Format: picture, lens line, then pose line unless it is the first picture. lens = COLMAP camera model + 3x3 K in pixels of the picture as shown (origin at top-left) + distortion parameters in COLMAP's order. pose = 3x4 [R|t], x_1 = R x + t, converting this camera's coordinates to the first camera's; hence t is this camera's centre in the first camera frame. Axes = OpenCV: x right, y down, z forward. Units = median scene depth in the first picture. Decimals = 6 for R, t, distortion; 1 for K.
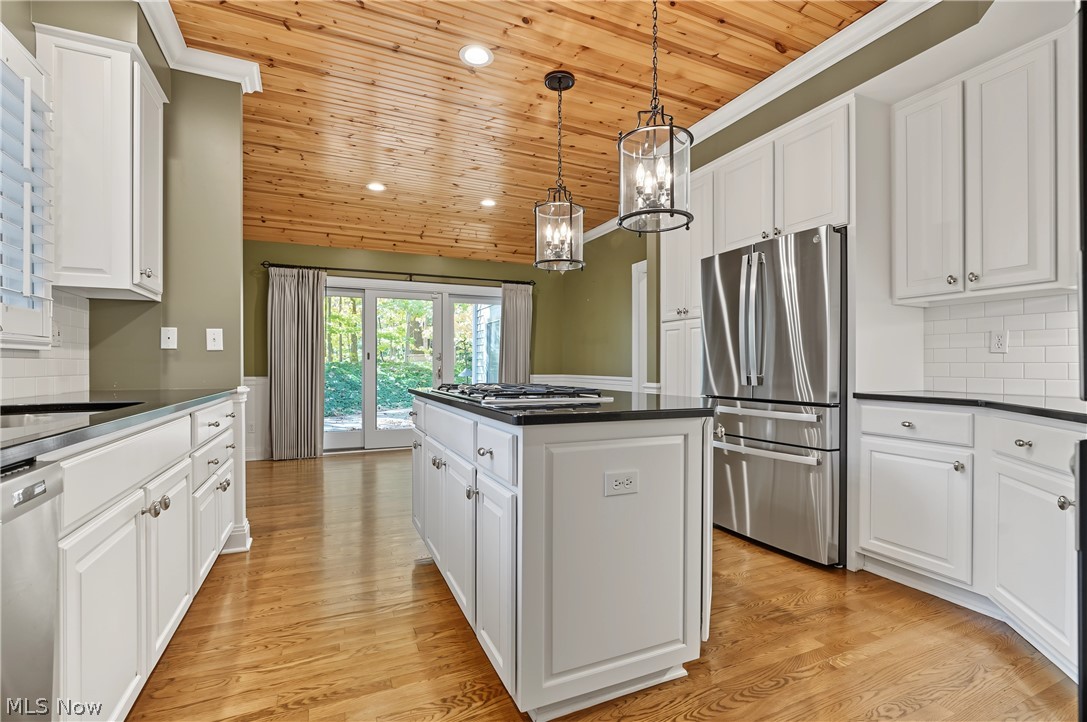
lens RADIAL K [[494.6, 0, 546.0], [0, 494.6, 364.1], [0, 0, 1]] dist [-0.008950, 0.002845]
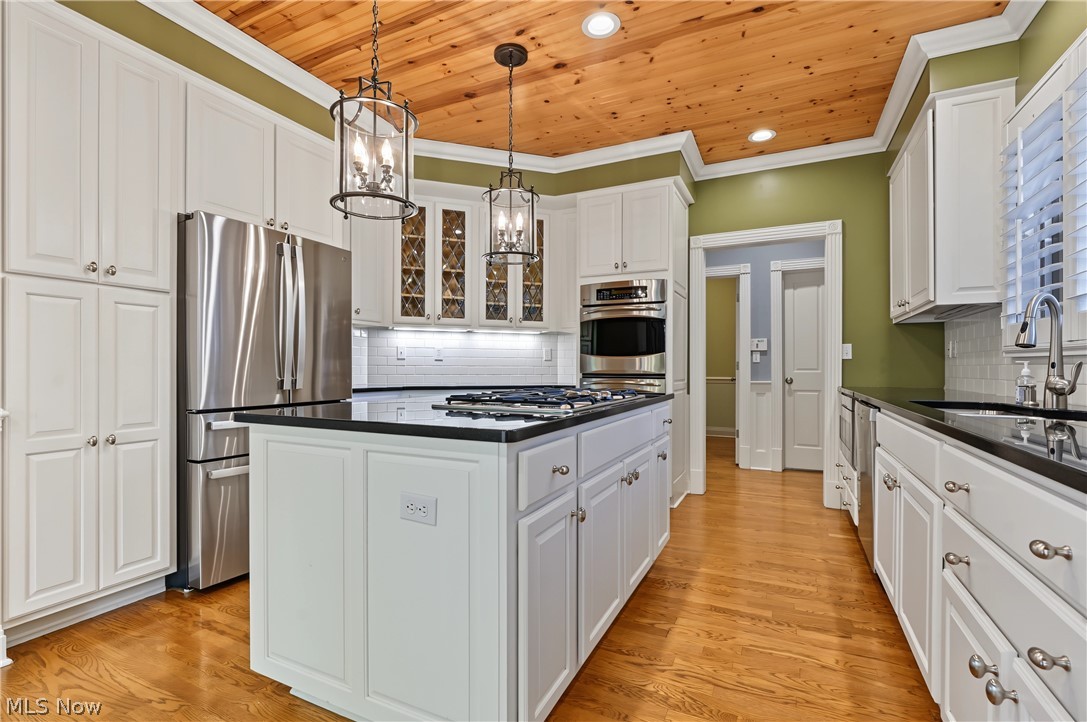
lens RADIAL K [[494.6, 0, 546.4], [0, 494.6, 362.5], [0, 0, 1]] dist [-0.008950, 0.002845]
pose [[-0.642515, 0.000933, 0.766273, -0.307564], [-0.008364, 0.999931, -0.008230, -0.001007], [-0.766228, -0.011697, -0.642463, 0.645030]]
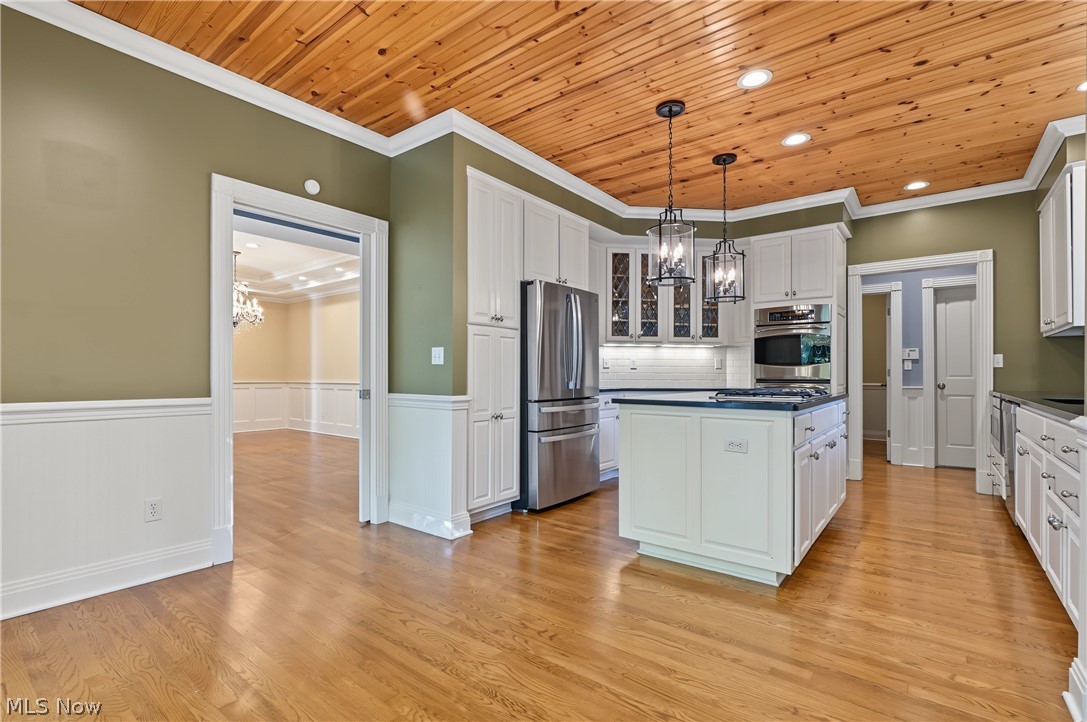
lens RADIAL K [[494.6, 0, 551.8], [0, 494.6, 367.6], [0, 0, 1]] dist [-0.008950, 0.002845]
pose [[-0.470690, 0.004346, 0.882288, -0.415696], [-0.007888, 0.999927, -0.009133, -0.001351], [-0.882263, -0.011258, -0.470621, 0.904669]]
